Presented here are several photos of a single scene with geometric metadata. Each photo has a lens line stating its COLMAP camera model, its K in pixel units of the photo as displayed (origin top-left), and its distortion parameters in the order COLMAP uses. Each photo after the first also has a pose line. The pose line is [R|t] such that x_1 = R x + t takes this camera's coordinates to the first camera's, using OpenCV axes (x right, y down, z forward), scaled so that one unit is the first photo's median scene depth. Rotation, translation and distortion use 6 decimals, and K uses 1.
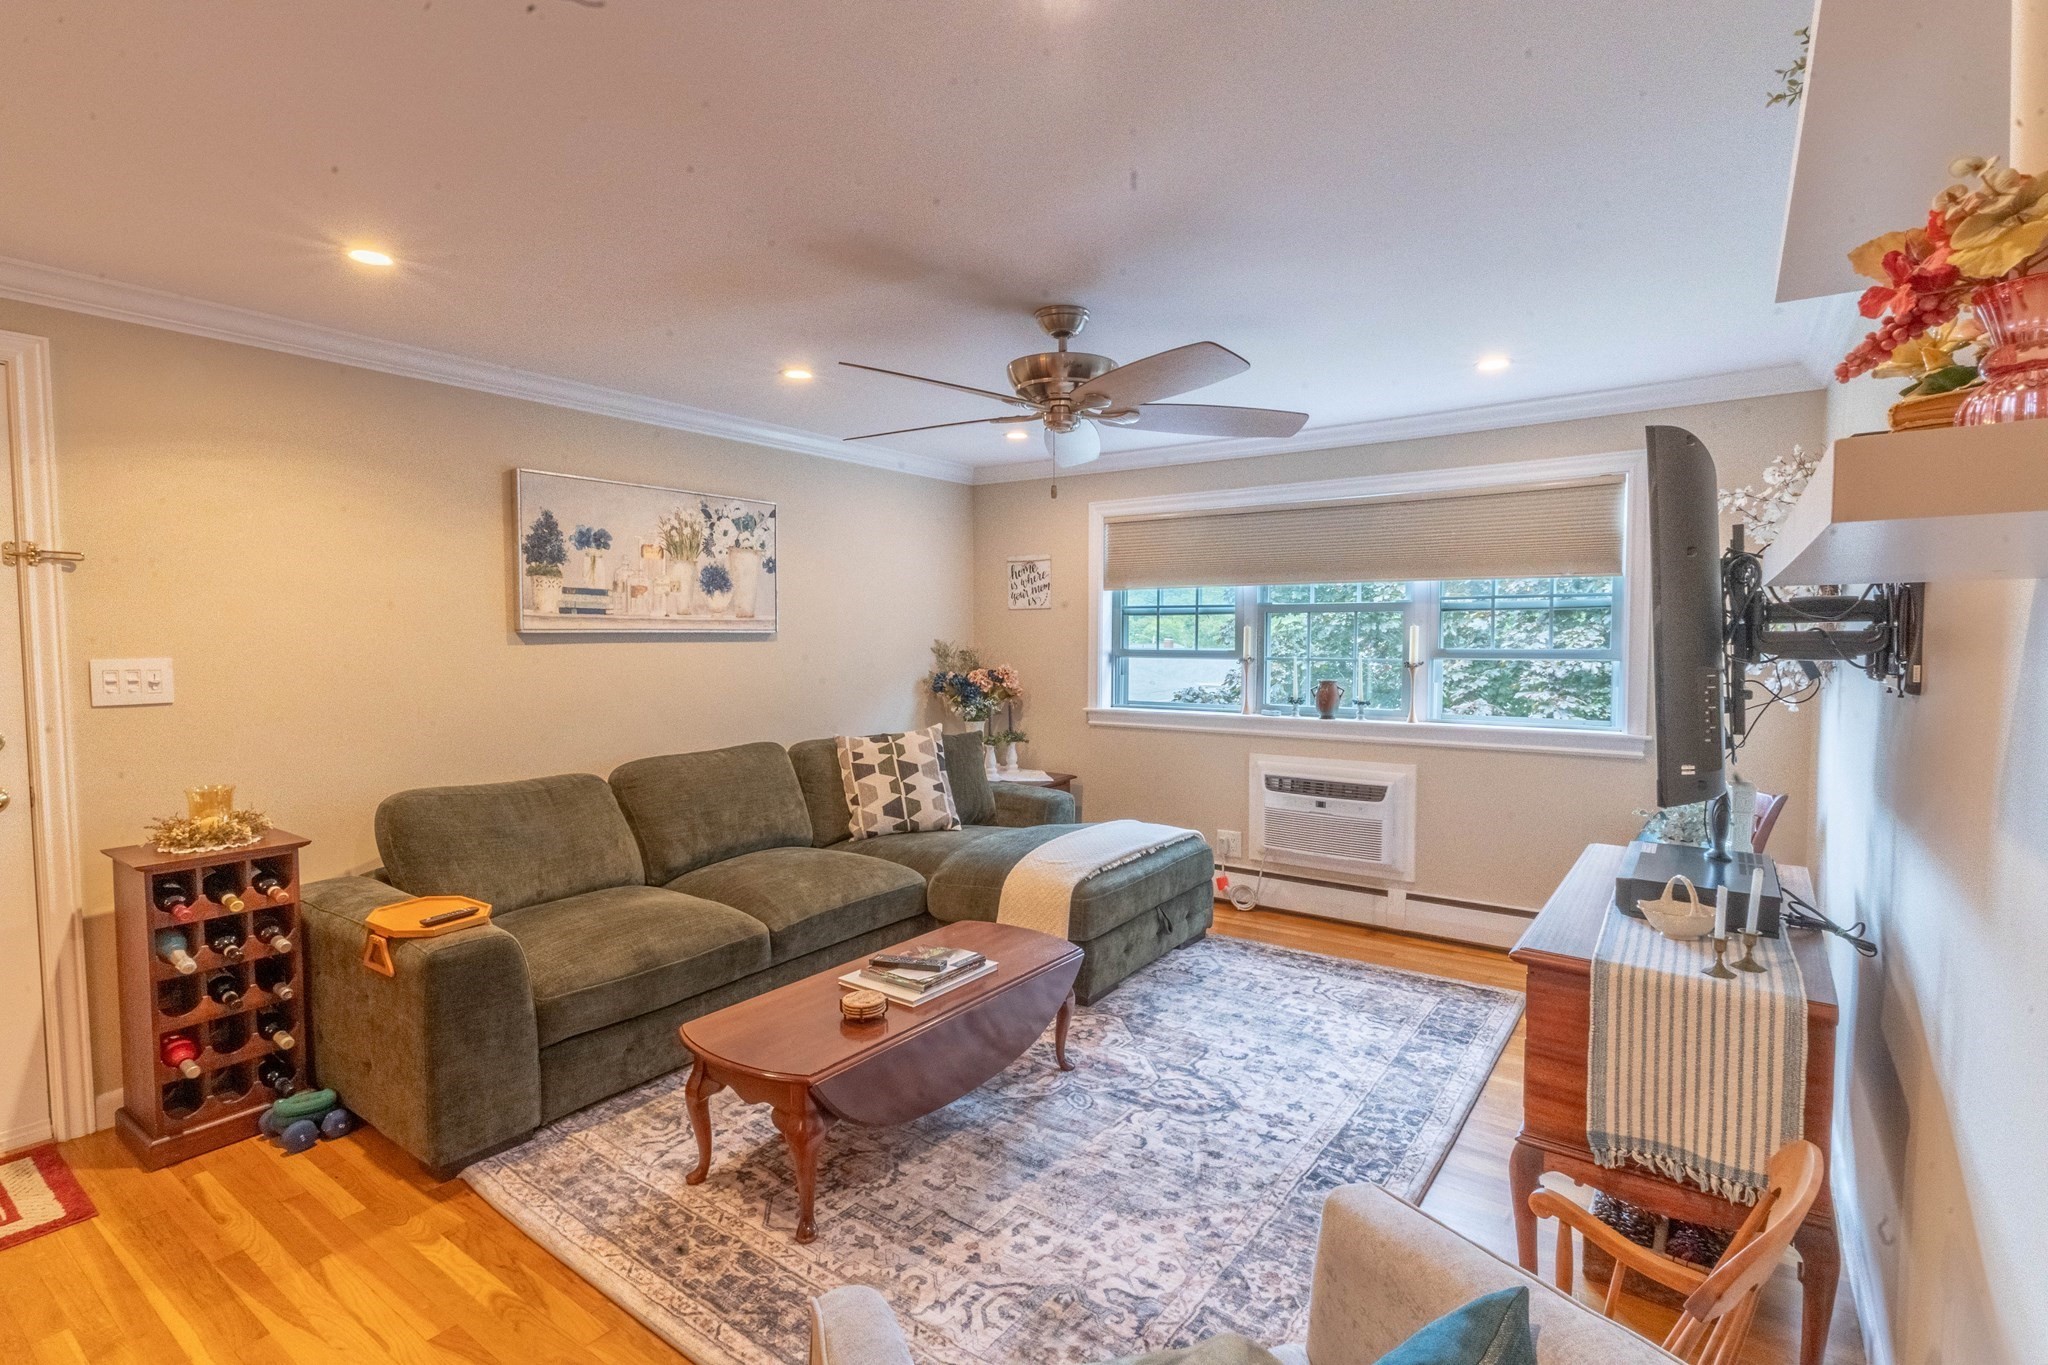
lens RADIAL K [[973.5, 0, 1024.0], [0, 973.5, 682.5], [0, 0, 1]] dist [0.000237, 0.000283]
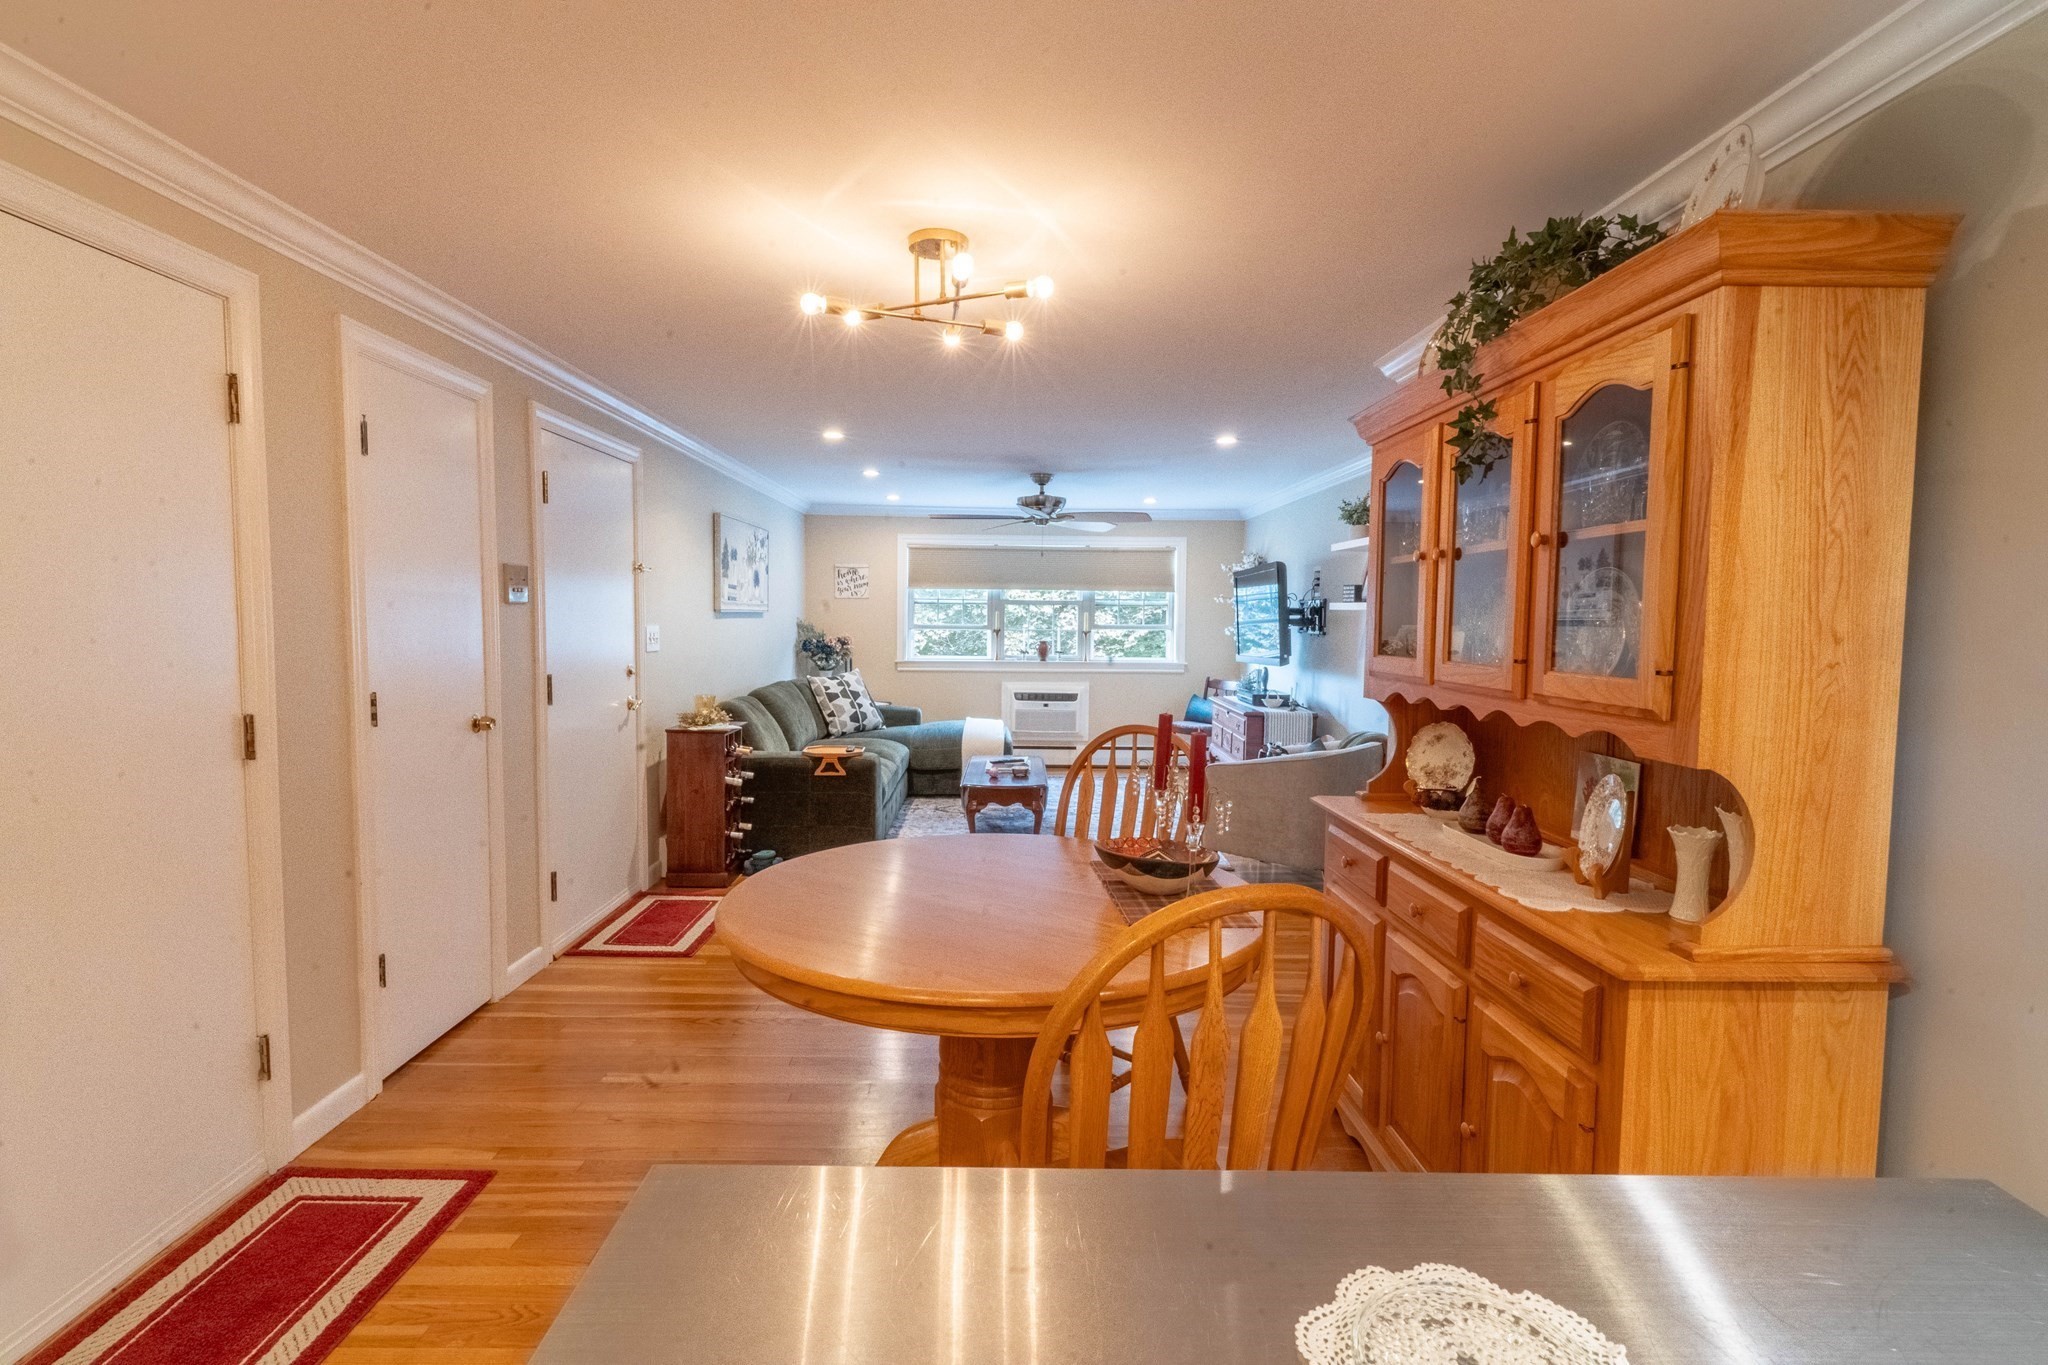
lens RADIAL K [[973.5, 0, 1024.0], [0, 973.5, 682.5], [0, 0, 1]] dist [0.000237, 0.000283]
pose [[0.796170, -0.030733, 0.604292, -0.910621], [0.018633, 0.999481, 0.026281, 0.029457], [-0.604786, -0.009665, 0.796329, -0.518068]]
